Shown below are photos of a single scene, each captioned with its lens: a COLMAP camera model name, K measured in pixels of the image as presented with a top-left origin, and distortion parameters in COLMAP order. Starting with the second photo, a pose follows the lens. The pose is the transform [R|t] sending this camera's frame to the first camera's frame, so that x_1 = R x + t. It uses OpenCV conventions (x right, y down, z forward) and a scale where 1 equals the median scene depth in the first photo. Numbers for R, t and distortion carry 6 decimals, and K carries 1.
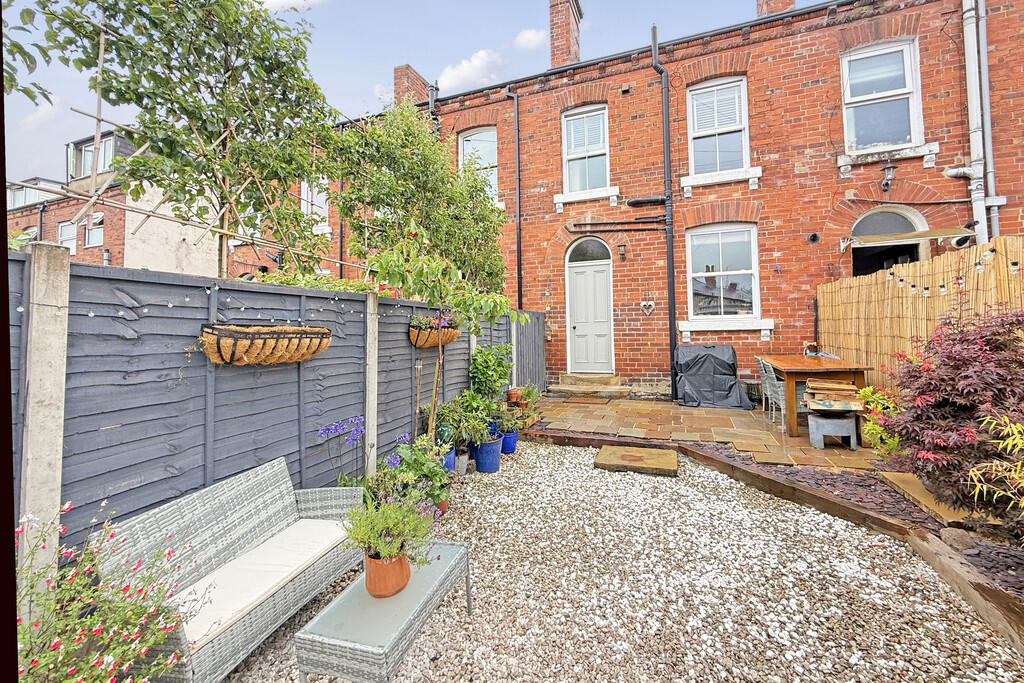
lens RADIAL K [[409.9, 0, 508.7], [0, 409.9, 334.5], [0, 0, 1]] dist [0.000777, -0.000964]
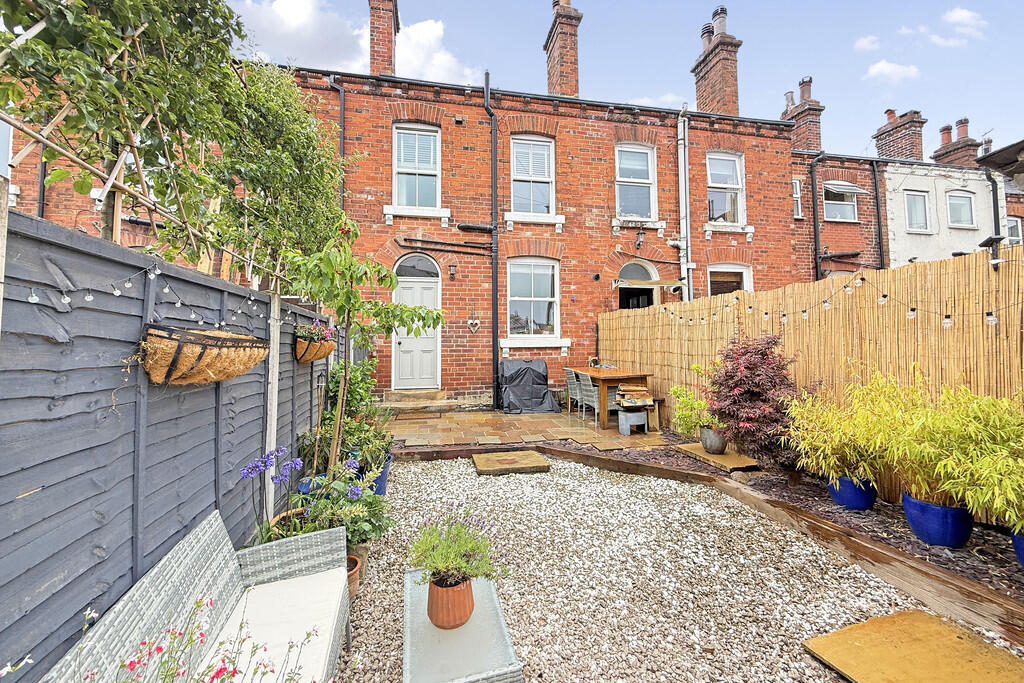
lens RADIAL K [[409.9, 0, 510.2], [0, 409.9, 345.6], [0, 0, 1]] dist [0.000777, -0.000964]
pose [[0.851155, 0.012930, 0.524755, -0.254934], [-0.004875, 0.999848, -0.016728, 0.007931], [-0.524892, 0.011680, 0.851089, 0.052067]]
